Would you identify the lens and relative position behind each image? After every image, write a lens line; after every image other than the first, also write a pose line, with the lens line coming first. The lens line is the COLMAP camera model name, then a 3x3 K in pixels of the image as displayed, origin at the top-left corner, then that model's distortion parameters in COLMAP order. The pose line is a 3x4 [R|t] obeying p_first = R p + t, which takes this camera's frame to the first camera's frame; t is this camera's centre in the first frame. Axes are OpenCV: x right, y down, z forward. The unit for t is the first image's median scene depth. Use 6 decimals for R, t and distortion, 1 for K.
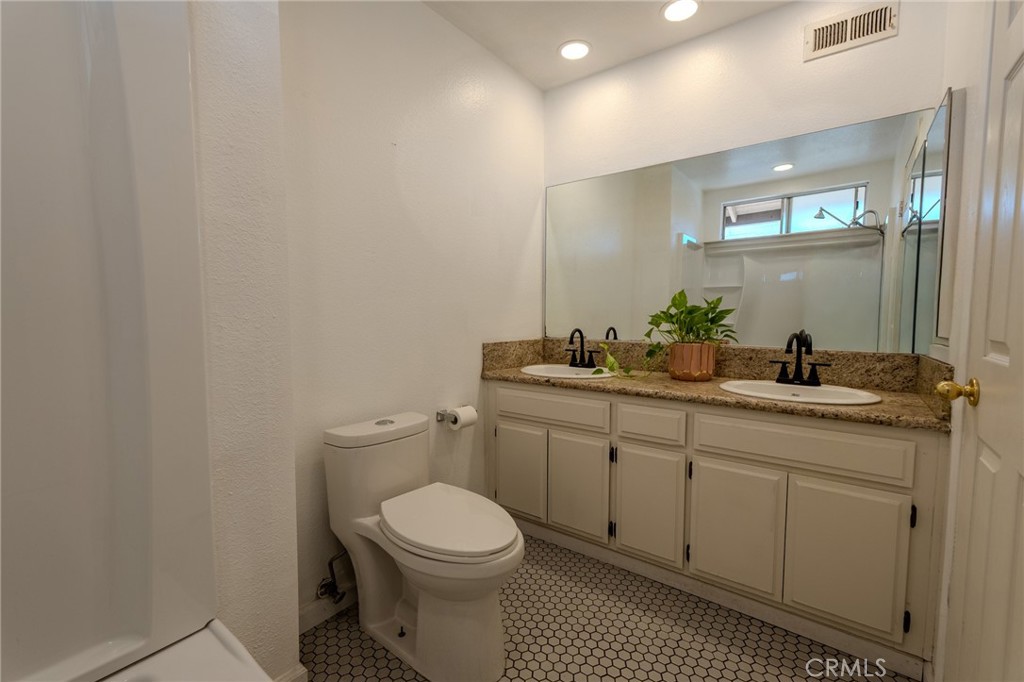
lens RADIAL K [[433.1, 0, 515.0], [0, 433.1, 344.0], [0, 0, 1]] dist [0.000824, 0.000326]
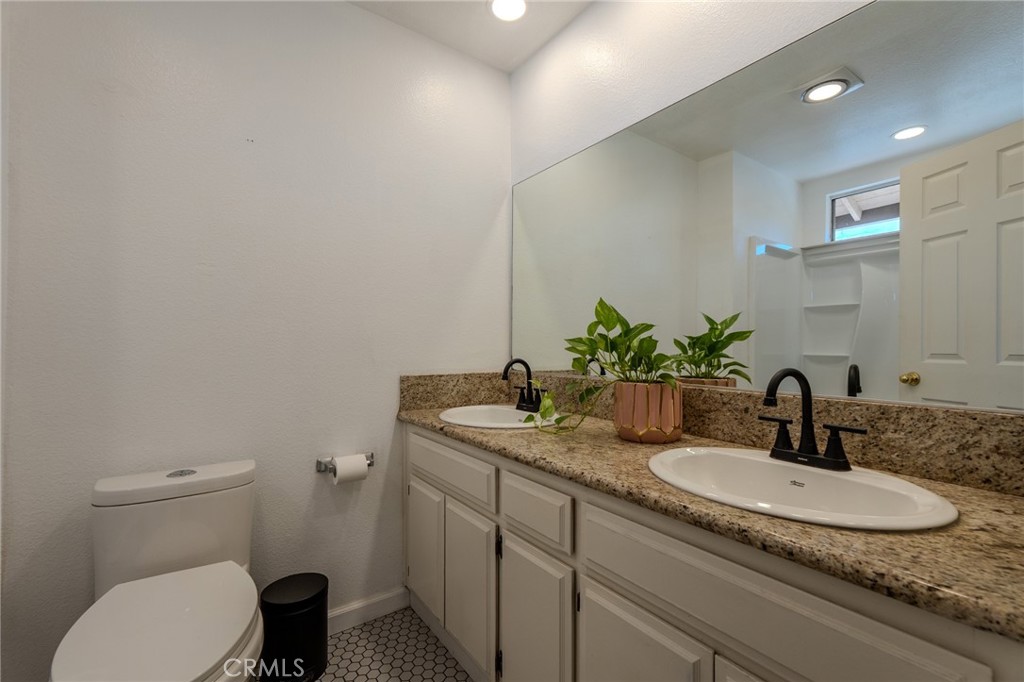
lens RADIAL K [[433.1, 0, 515.0], [0, 433.1, 344.0], [0, 0, 1]] dist [0.000824, 0.000326]
pose [[0.954637, -0.001472, -0.297770, 0.384831], [-0.020620, 0.997260, -0.071038, -0.008154], [0.297058, 0.073956, 0.951991, 0.300367]]
